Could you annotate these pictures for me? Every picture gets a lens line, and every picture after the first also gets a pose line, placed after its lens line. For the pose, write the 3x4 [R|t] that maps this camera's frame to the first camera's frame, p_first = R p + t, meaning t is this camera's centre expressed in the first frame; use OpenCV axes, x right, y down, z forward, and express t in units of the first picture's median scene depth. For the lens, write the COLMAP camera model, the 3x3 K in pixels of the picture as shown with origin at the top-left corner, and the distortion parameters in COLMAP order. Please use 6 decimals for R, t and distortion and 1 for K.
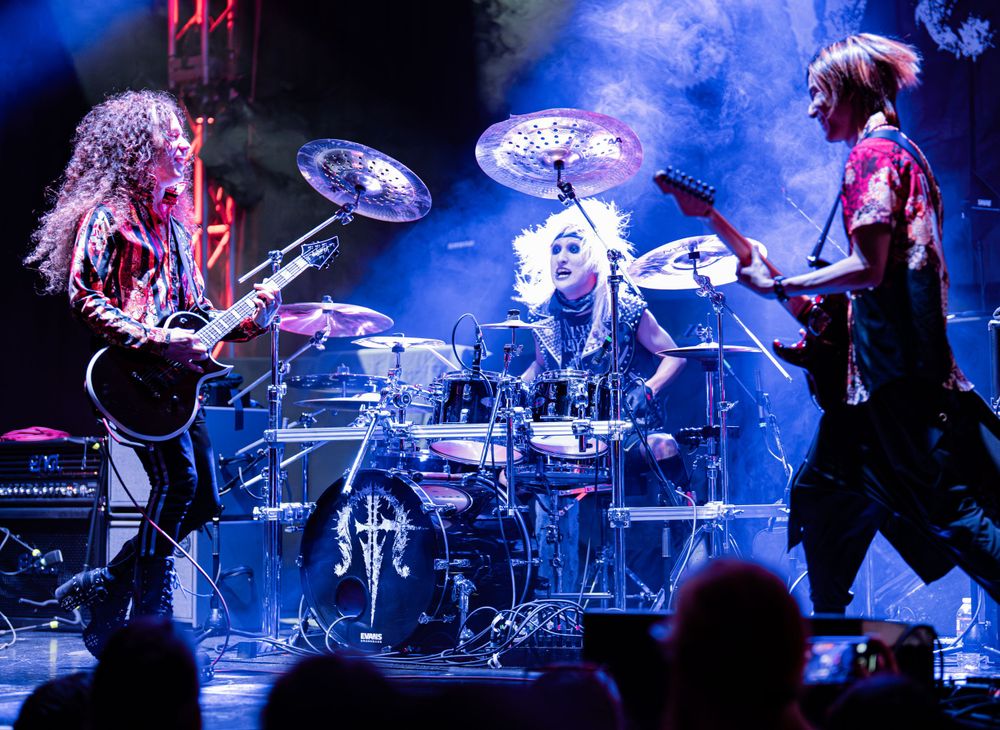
lens RADIAL K [[1924.4, 0, 500.5], [0, 1924.4, 364.1], [0, 0, 1]] dist [-0.044185, 0.000000]
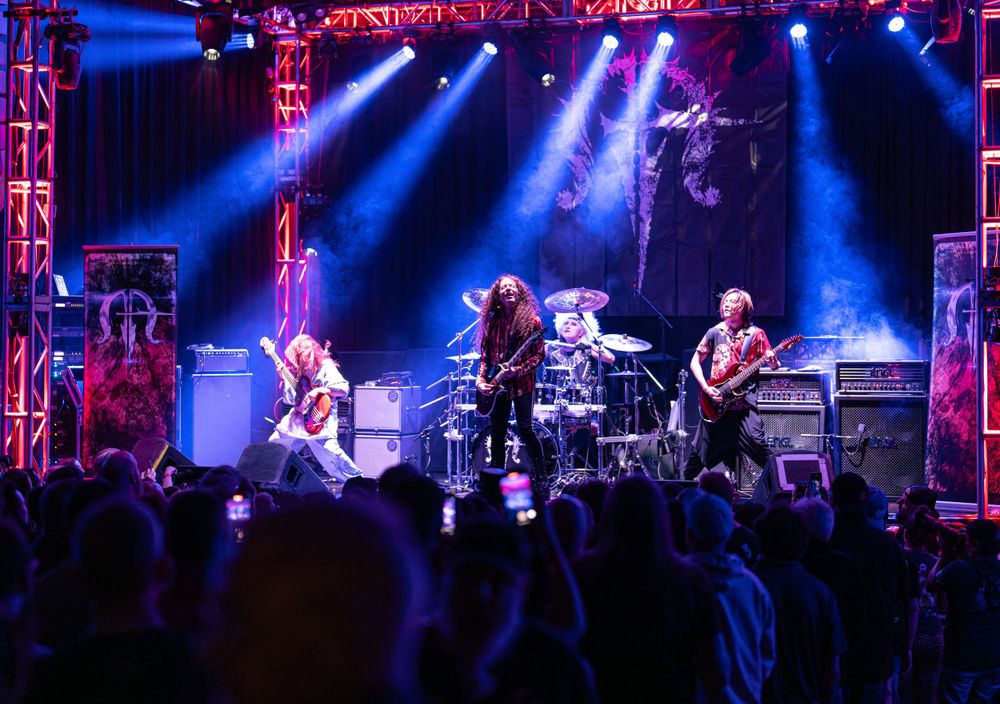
lens RADIAL K [[1509.9, 0, 499.5], [0, 1509.9, 352.8], [0, 0, 1]] dist [-0.004482, 0.000000]
pose [[0.989139, 0.010521, 0.146608, -0.375217], [-0.019199, 0.998138, 0.057903, -0.157255], [-0.145725, -0.060089, 0.987499, -1.016143]]
